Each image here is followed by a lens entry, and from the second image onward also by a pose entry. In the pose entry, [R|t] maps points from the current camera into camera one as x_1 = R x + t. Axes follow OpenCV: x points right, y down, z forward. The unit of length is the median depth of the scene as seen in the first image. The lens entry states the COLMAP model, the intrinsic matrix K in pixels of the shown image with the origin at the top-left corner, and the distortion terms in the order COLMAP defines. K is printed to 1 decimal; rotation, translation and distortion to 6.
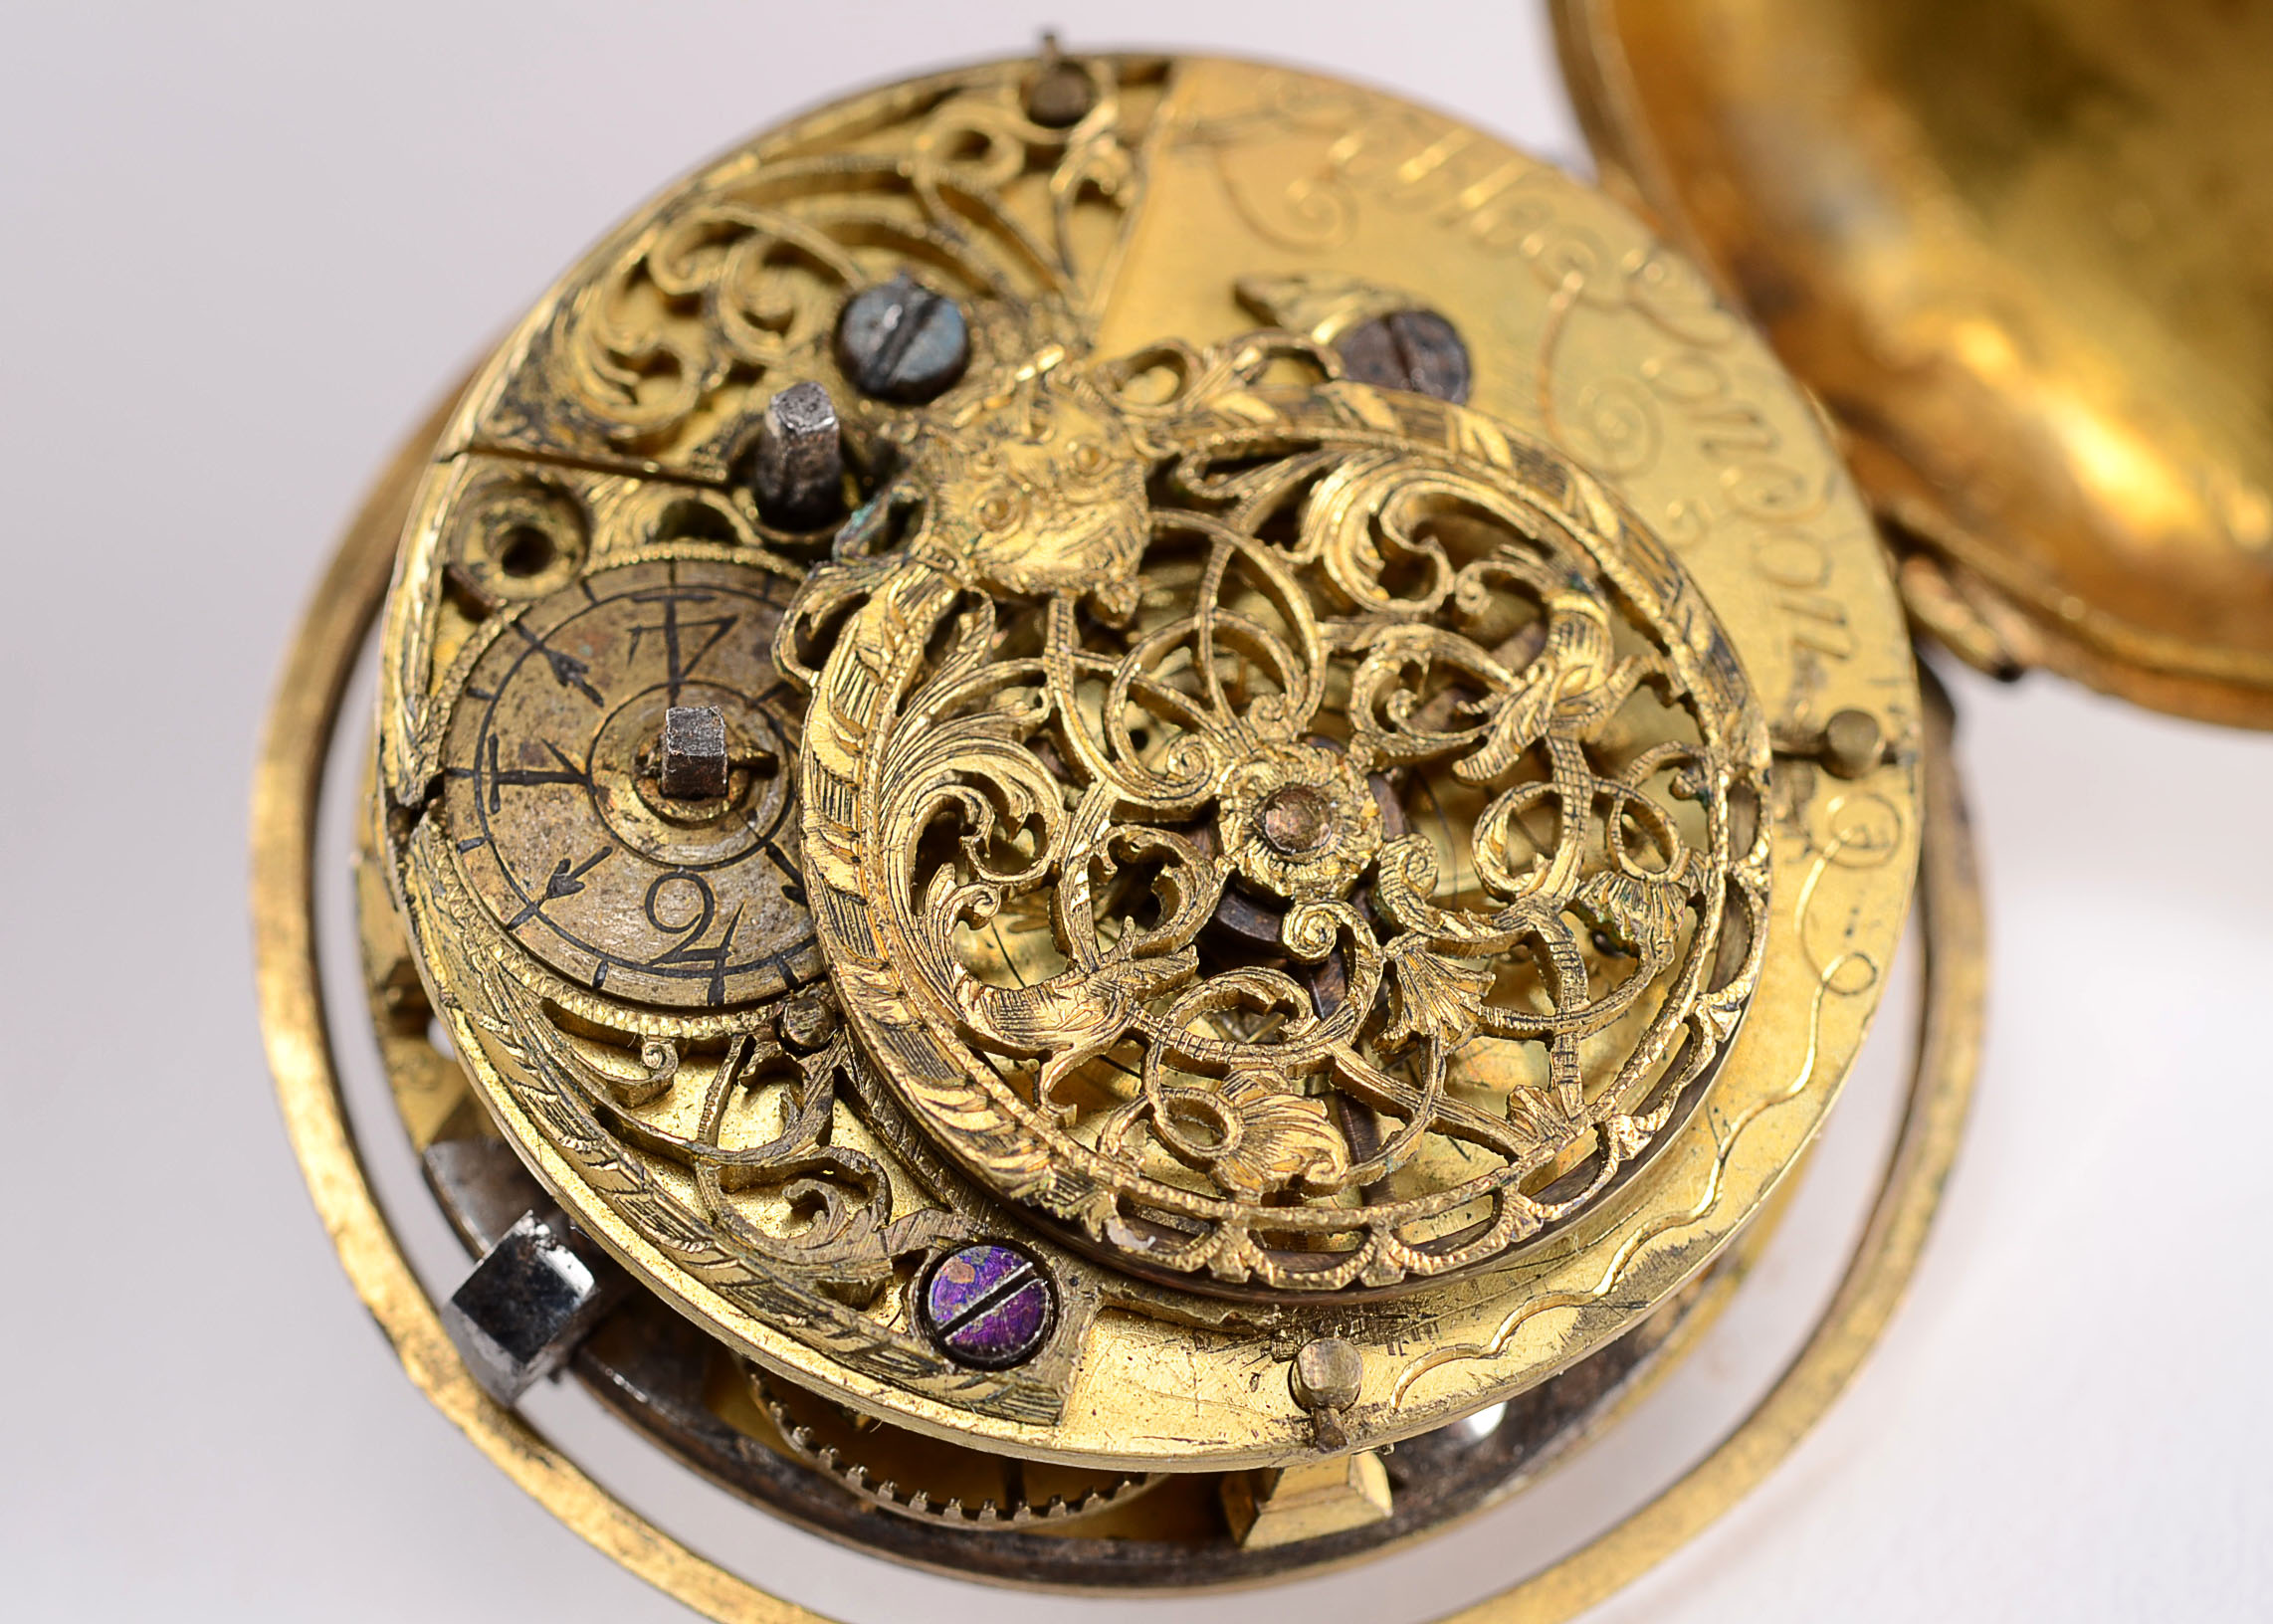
lens RADIAL K [[8072.8, 0, 1136.5], [0, 8072.8, 812.0], [0, 0, 1]] dist [0.010983, 0.654291]
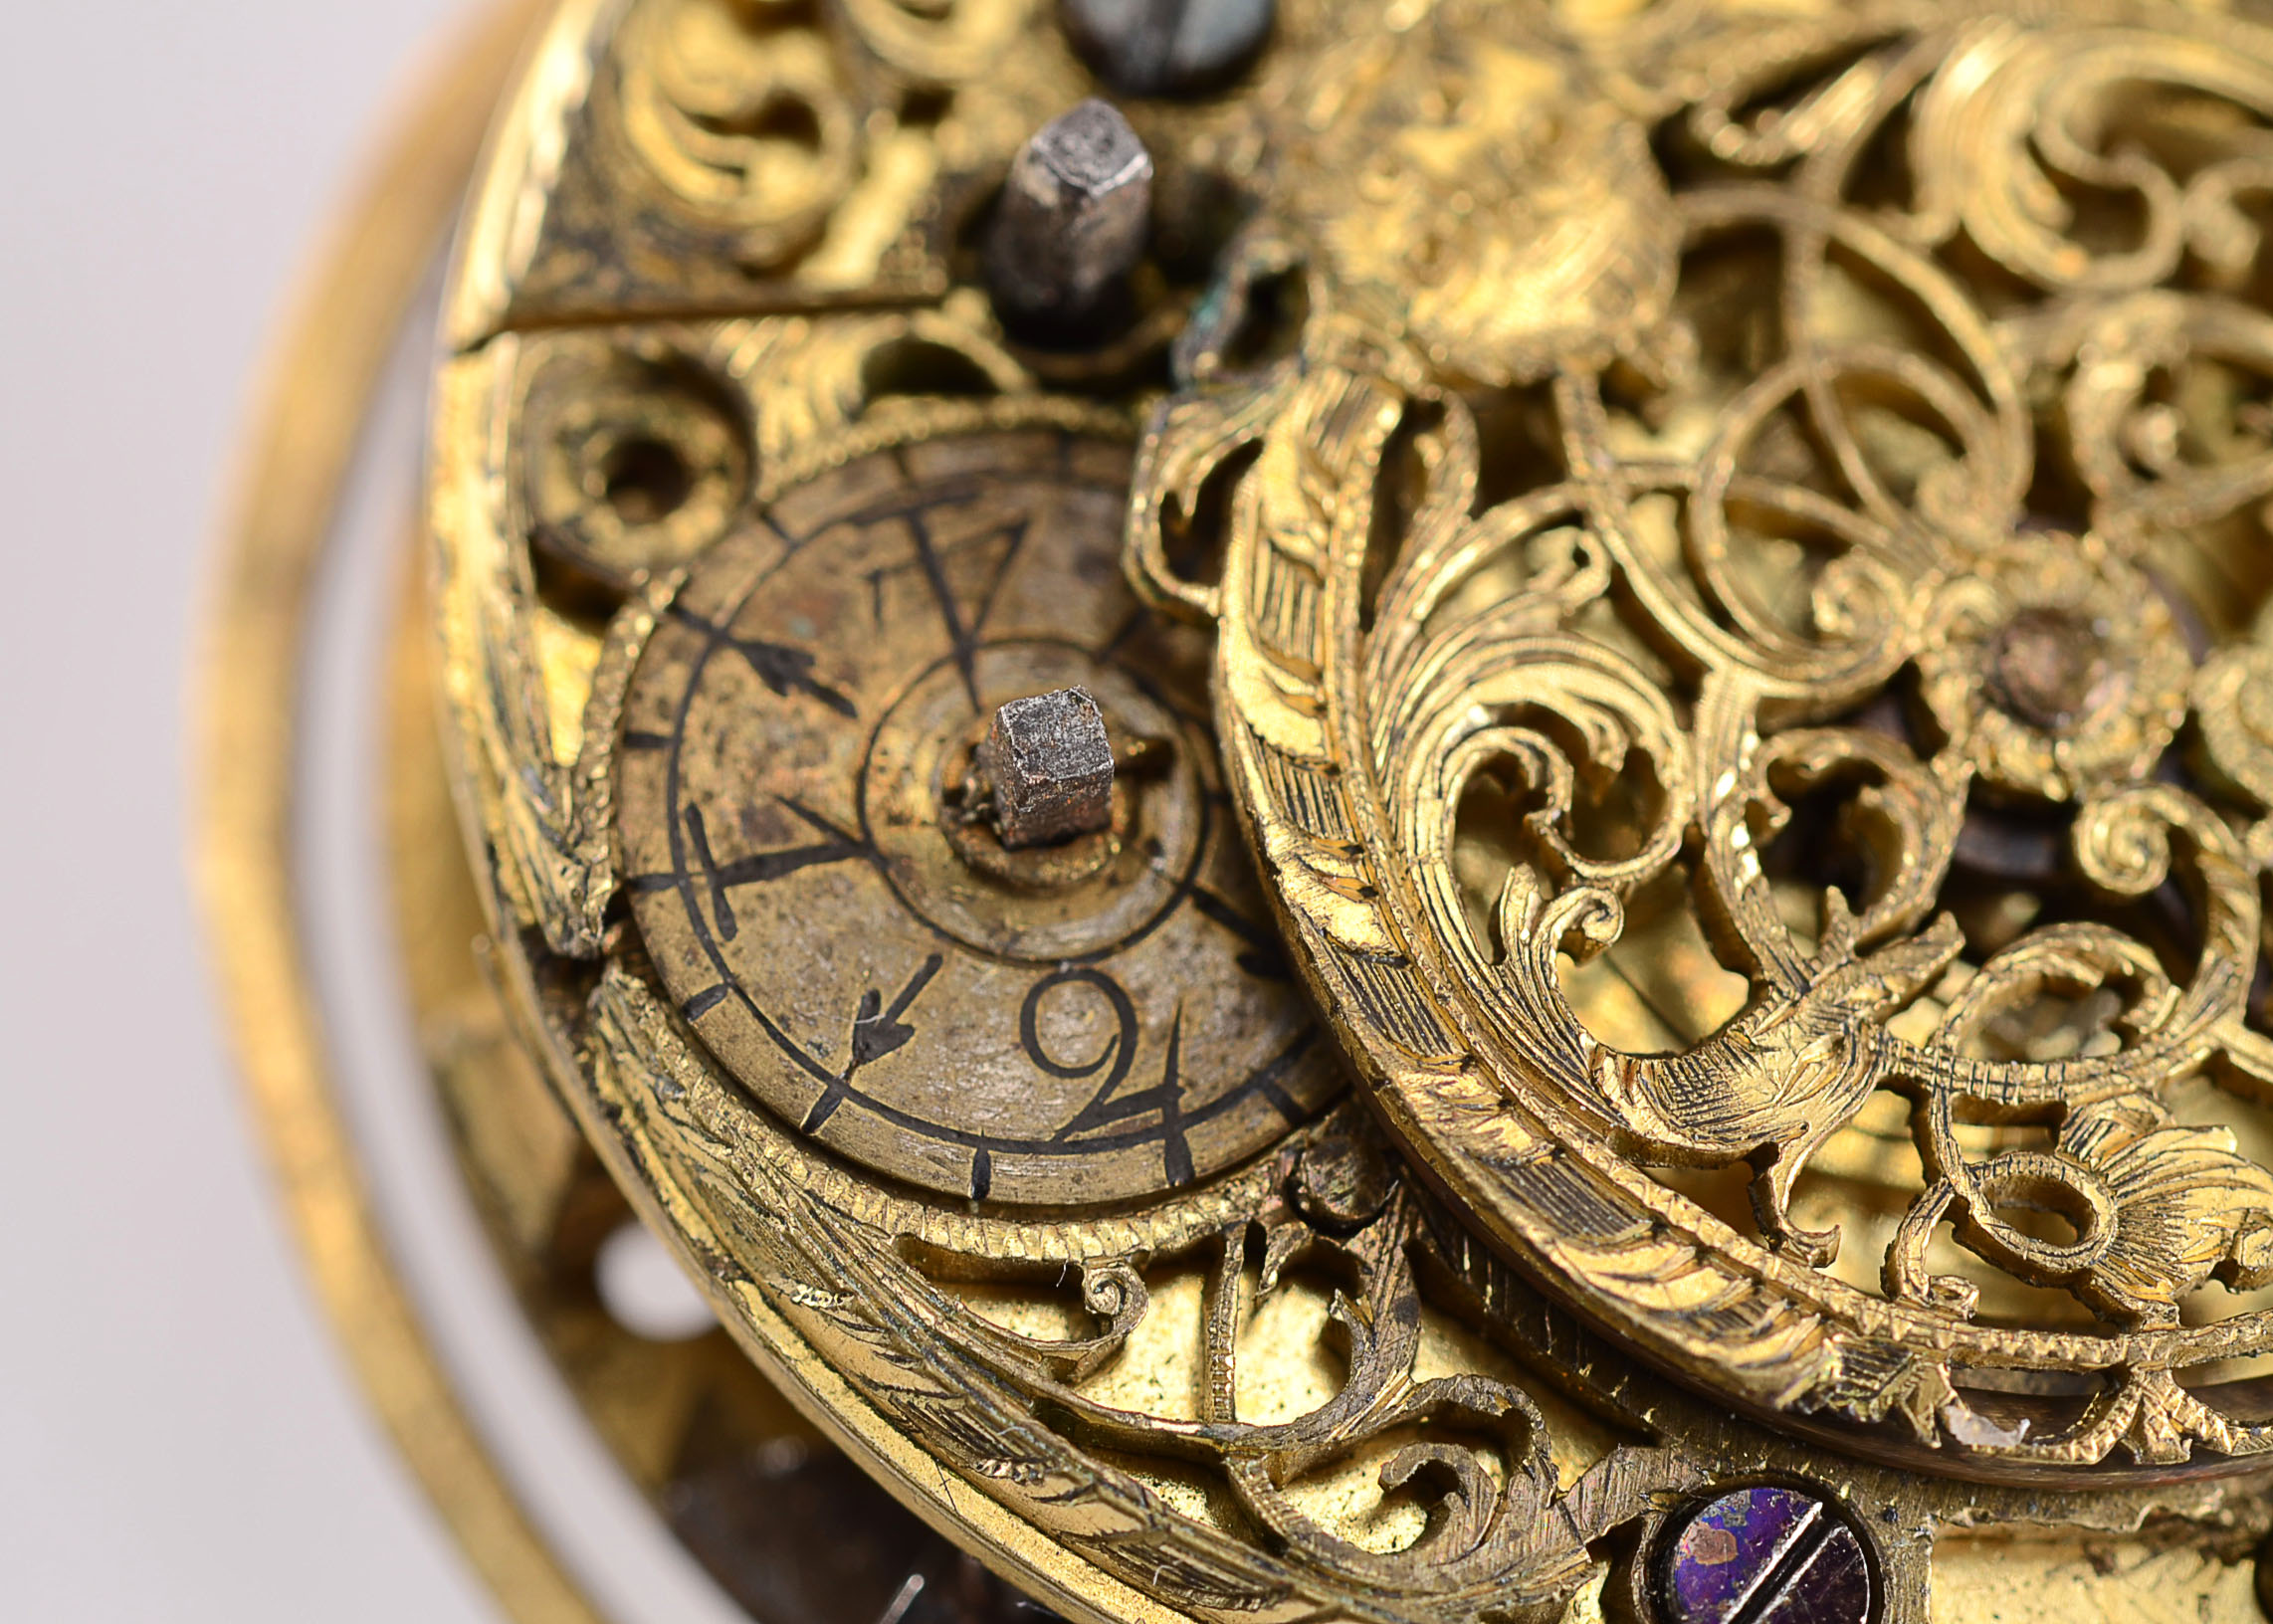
lens RADIAL K [[8072.8, 0, 1136.5], [0, 8072.8, 812.0], [0, 0, 1]] dist [0.010983, 0.654291]
pose [[0.965774, -0.211949, 0.149524, -0.136447], [0.198459, 0.974977, 0.100173, -0.061419], [-0.167014, -0.067071, 0.983671, 0.421325]]
